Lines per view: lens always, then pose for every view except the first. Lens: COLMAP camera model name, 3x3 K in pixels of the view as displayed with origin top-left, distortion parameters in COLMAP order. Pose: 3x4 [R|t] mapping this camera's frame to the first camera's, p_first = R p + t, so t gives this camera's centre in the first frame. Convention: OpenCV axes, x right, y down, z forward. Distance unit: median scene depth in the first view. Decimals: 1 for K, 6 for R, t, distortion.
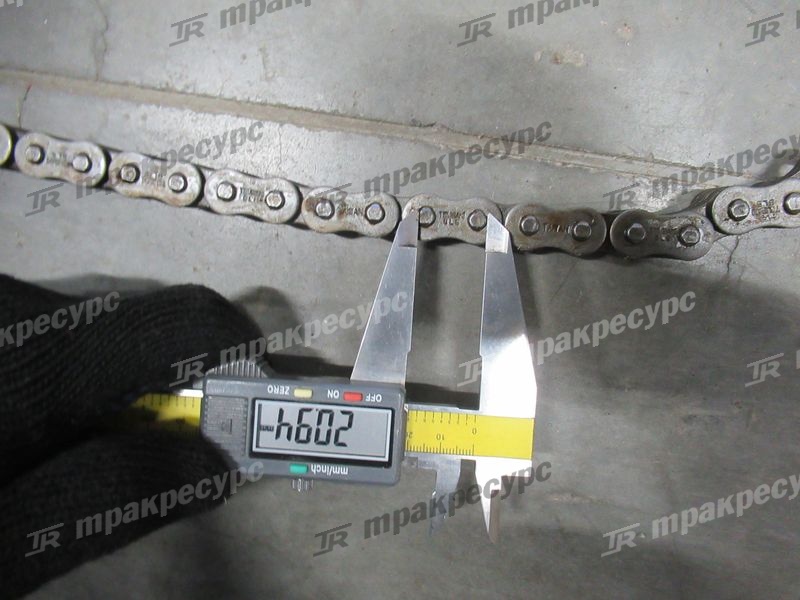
lens RADIAL K [[649.3, 0, 400.0], [0, 649.3, 300.0], [0, 0, 1]] dist [0.007848, -0.002085]
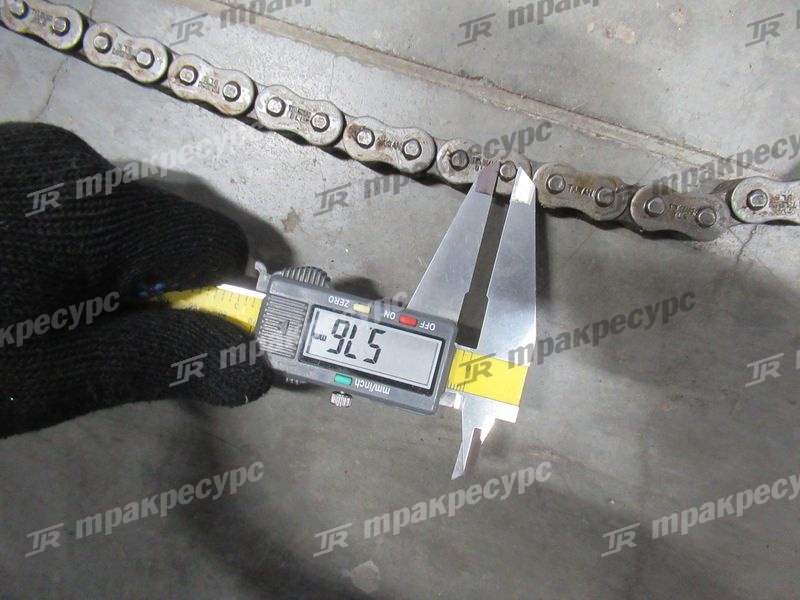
lens RADIAL K [[649.3, 0, 400.0], [0, 649.3, 300.0], [0, 0, 1]] dist [0.007848, -0.002085]
pose [[0.986216, 0.164850, -0.014215, -0.002484], [-0.164680, 0.986269, 0.012417, 0.092172], [0.016066, -0.009905, 0.999822, -0.049086]]
